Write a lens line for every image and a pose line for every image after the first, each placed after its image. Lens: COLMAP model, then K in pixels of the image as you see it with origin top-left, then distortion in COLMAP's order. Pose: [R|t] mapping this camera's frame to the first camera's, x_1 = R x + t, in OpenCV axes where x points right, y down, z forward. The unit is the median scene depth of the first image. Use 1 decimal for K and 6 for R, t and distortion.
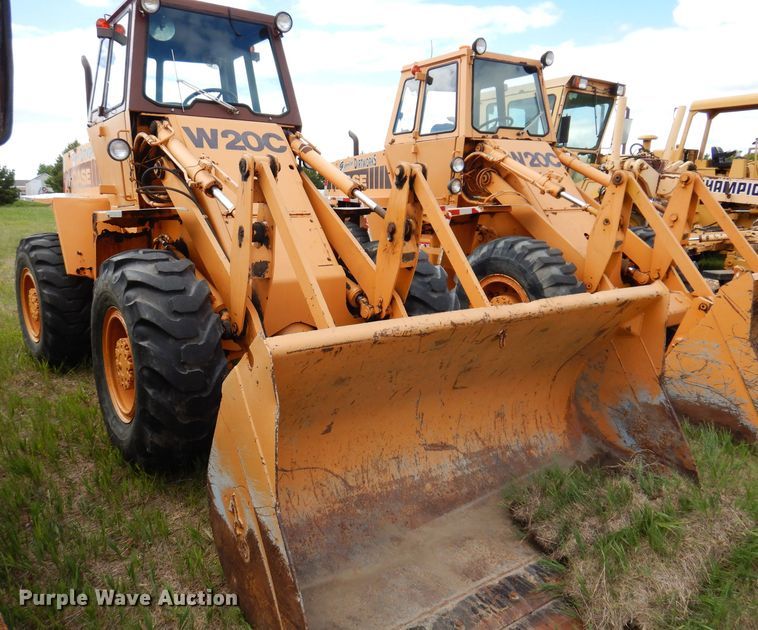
lens RADIAL K [[599.8, 0, 340.9], [0, 599.8, 318.6], [0, 0, 1]] dist [0.002633, 0.001121]
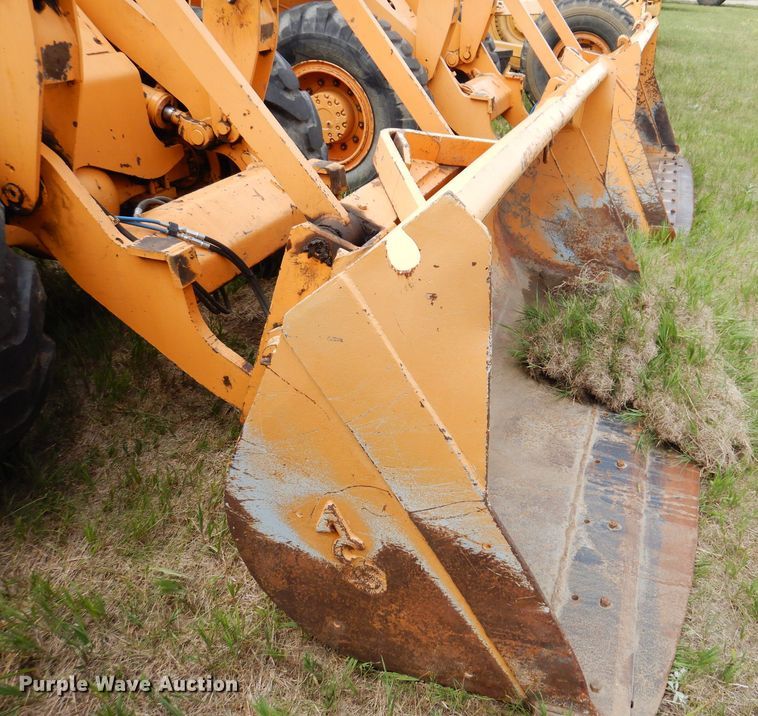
lens RADIAL K [[663.0, 0, 379.0], [0, 663.0, 358.0], [0, 0, 1]] dist [0.000890, -0.003037]
pose [[0.756065, -0.300036, 0.581673, -0.360138], [0.091379, 0.928421, 0.360118, -0.033331], [-0.648086, -0.219120, 0.729364, 0.444984]]
